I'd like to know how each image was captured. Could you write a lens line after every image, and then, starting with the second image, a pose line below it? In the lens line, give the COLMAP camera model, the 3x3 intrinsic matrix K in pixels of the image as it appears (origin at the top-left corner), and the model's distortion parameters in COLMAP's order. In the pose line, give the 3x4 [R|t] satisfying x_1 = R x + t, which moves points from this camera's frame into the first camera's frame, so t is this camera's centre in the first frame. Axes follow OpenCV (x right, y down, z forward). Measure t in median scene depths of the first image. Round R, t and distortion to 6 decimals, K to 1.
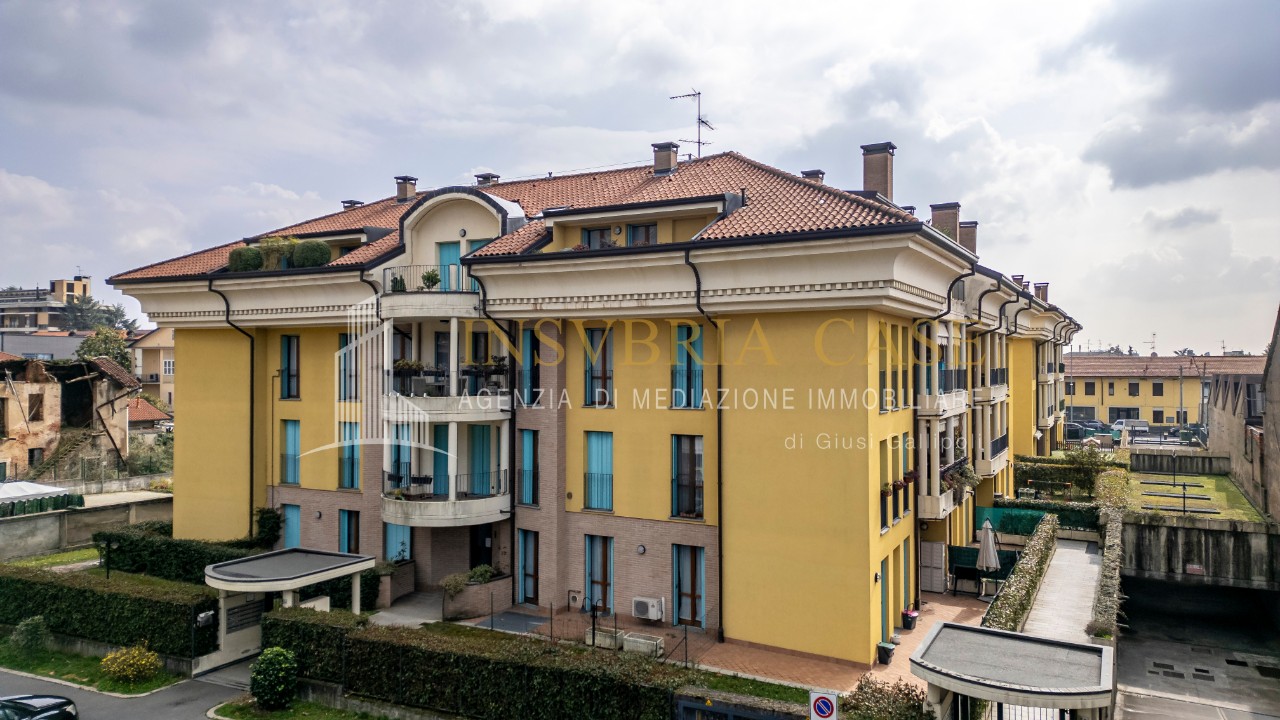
lens RADIAL K [[891.9, 0, 641.8], [0, 891.9, 364.1], [0, 0, 1]] dist [0.083815, -0.079290]
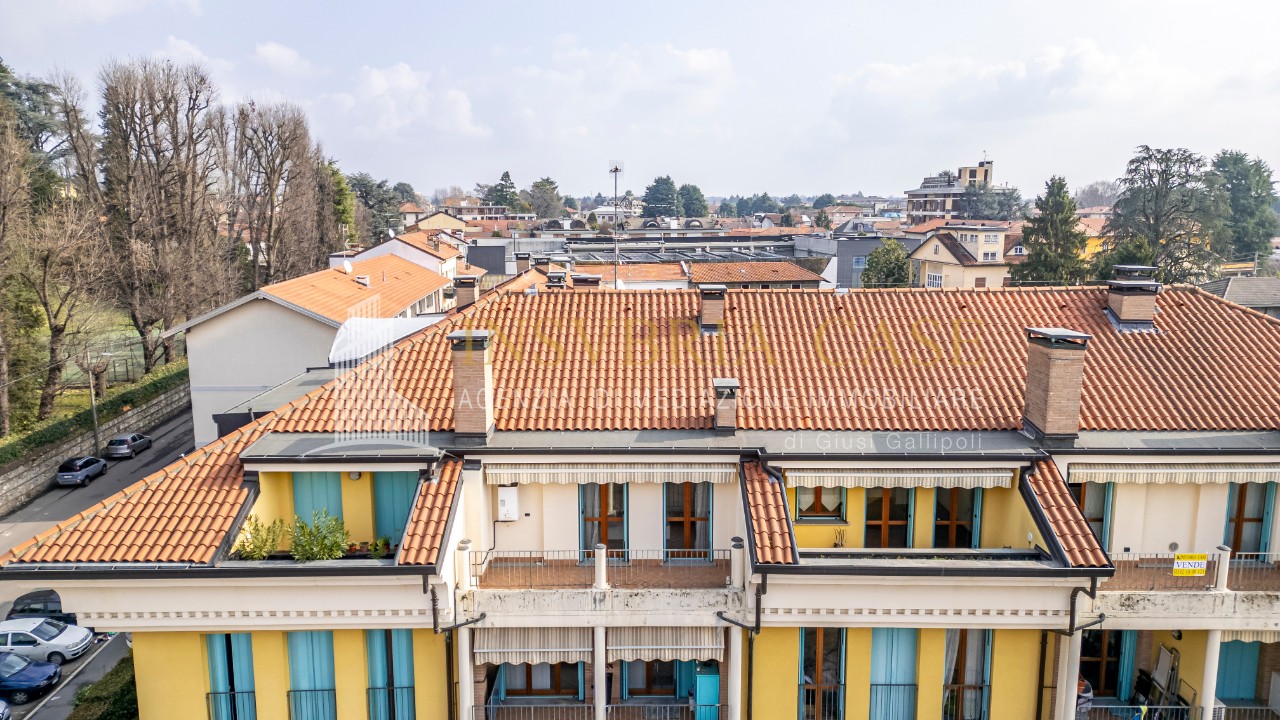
lens RADIAL K [[891.9, 0, 641.8], [0, 891.9, 364.1], [0, 0, 1]] dist [0.083815, -0.079290]
pose [[0.483784, 0.154852, -0.861379, 0.723970], [0.004573, 0.983762, 0.179422, -0.290247], [0.875176, -0.090740, 0.475220, 0.660281]]
